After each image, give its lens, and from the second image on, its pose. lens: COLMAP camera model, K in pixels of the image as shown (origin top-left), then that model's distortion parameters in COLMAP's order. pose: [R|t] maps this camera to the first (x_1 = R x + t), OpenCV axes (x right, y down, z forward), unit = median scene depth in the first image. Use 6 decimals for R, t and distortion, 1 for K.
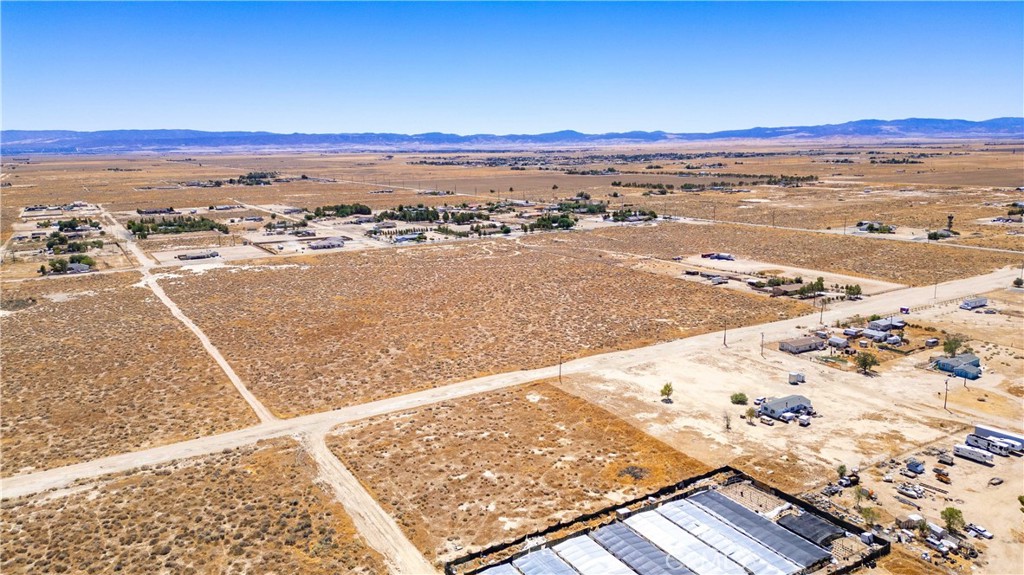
lens RADIAL K [[717.4, 0, 512.0], [0, 717.4, 287.5], [0, 0, 1]] dist [0.082530, -0.088808]
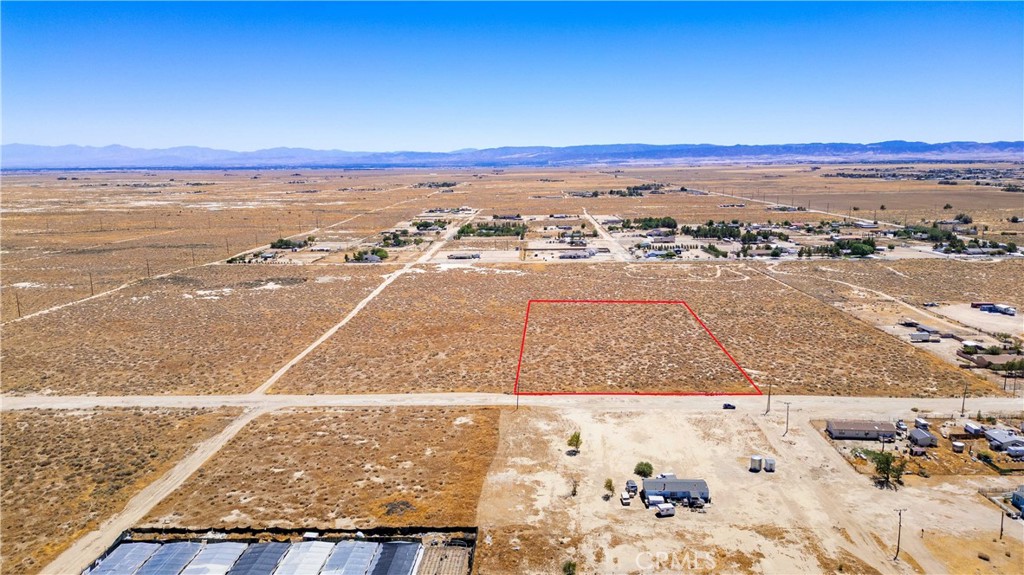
lens RADIAL K [[717.4, 0, 512.0], [0, 717.4, 287.5], [0, 0, 1]] dist [0.082530, -0.088808]
pose [[0.831790, 0.098175, -0.546339, 0.565224], [-0.106526, 0.994174, 0.016466, -0.046793], [0.544773, 0.044503, 0.837402, 0.191531]]
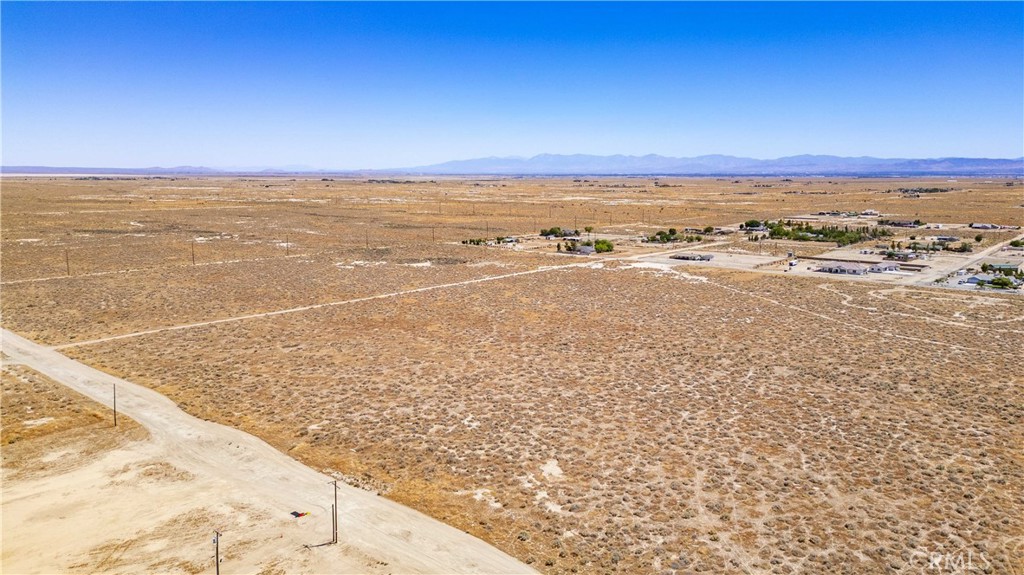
lens RADIAL K [[730.3, 0, 512.0], [0, 730.3, 287.5], [0, 0, 1]] dist [0.083880, -0.098103]
pose [[0.298530, 0.161078, -0.940709, 0.781260], [-0.191353, 0.975742, 0.106352, -0.132611], [0.935021, 0.148259, 0.322111, 1.098557]]
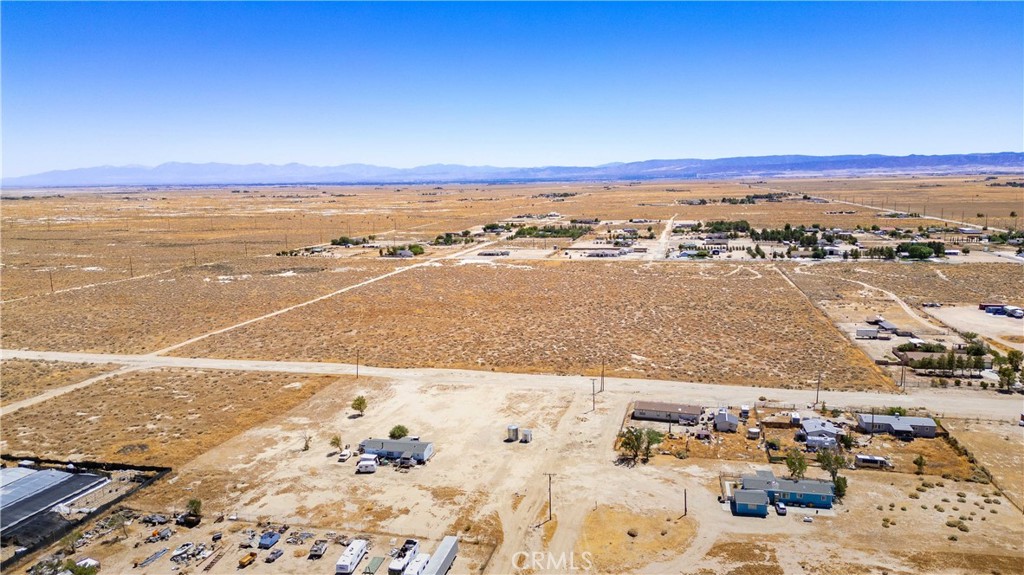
lens RADIAL K [[717.4, 0, 512.0], [0, 717.4, 287.5], [0, 0, 1]] dist [0.082530, -0.088808]
pose [[0.702931, 0.107650, -0.703065, 0.871362], [-0.130847, 0.991181, 0.020943, -0.038036], [0.699119, 0.077272, 0.710817, 0.453713]]
